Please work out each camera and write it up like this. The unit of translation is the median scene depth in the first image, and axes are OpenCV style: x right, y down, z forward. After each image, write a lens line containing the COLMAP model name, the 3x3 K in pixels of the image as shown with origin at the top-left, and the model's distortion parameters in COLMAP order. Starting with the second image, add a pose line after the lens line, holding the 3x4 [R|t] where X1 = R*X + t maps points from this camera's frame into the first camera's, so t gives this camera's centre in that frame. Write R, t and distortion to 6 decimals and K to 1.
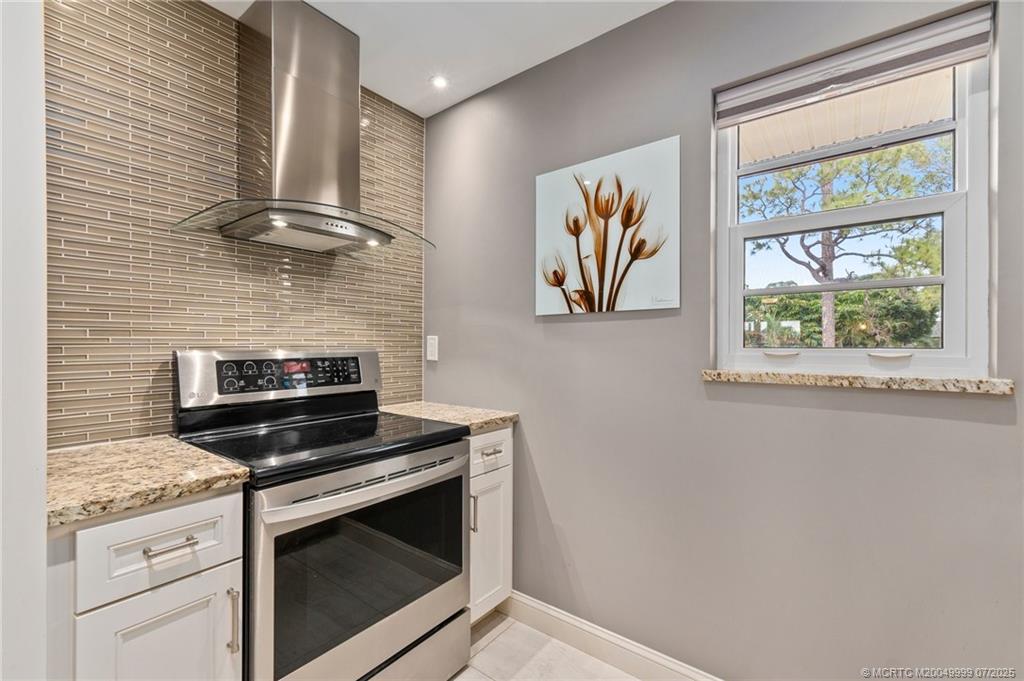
lens RADIAL K [[440.0, 0, 513.5], [0, 440.0, 345.1], [0, 0, 1]] dist [0.005886, -0.000577]
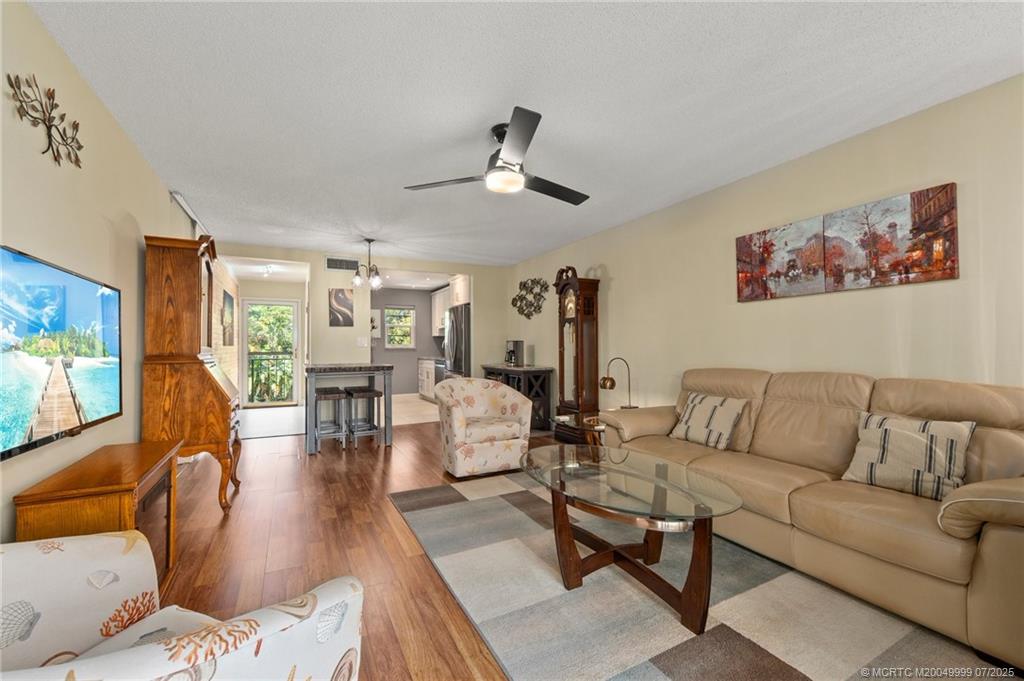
lens RADIAL K [[440.0, 0, 517.0], [0, 440.0, 337.2], [0, 0, 1]] dist [0.005886, -0.000577]
pose [[0.432831, 0.016817, 0.901318, -3.860037], [0.012401, 0.999620, -0.024606, 0.070600], [-0.901390, 0.021827, 0.432458, -2.994988]]
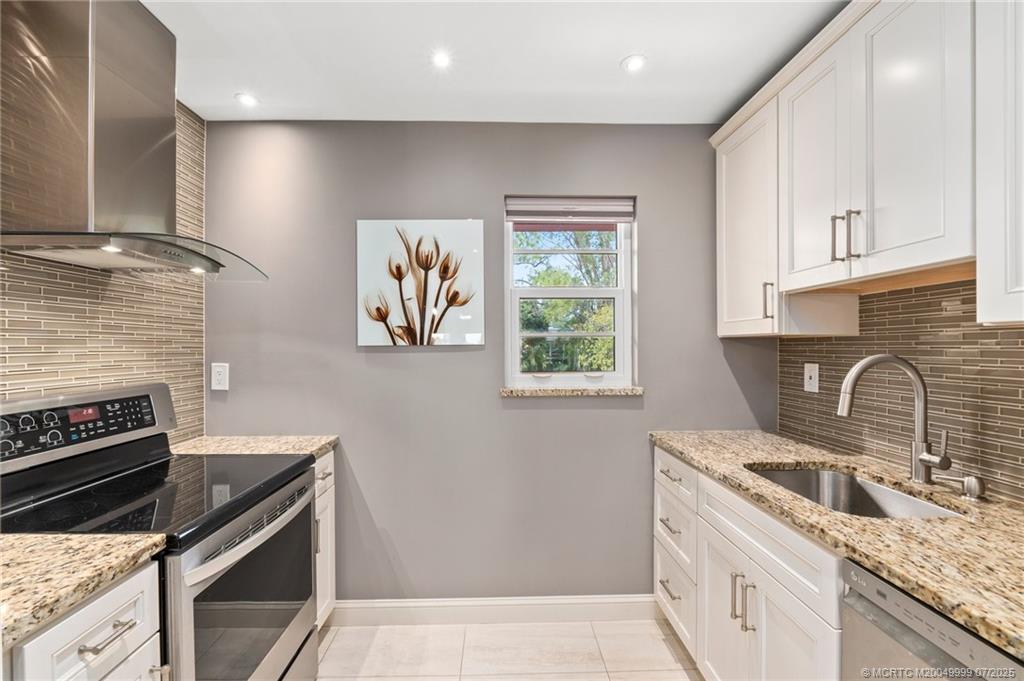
lens RADIAL K [[440.0, 0, 510.2], [0, 440.0, 346.2], [0, 0, 1]] dist [0.005886, -0.000577]
pose [[0.776586, -0.002796, 0.630005, -0.388685], [0.003485, 0.999994, 0.000142, -0.071495], [-0.630002, 0.002085, 0.776591, -0.116558]]
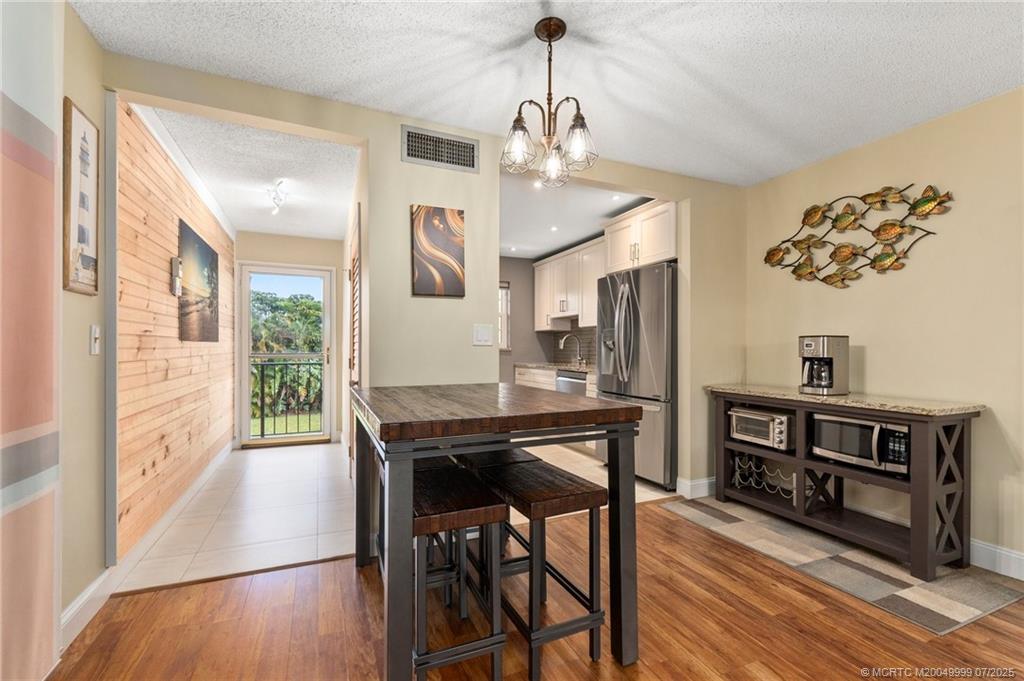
lens RADIAL K [[440.0, 0, 510.7], [0, 440.0, 347.6], [0, 0, 1]] dist [0.005886, -0.000577]
pose [[0.487699, 0.002564, 0.873008, -2.465391], [0.001474, 0.999992, -0.003761, 0.055604], [-0.873010, 0.003121, 0.487691, -1.137921]]
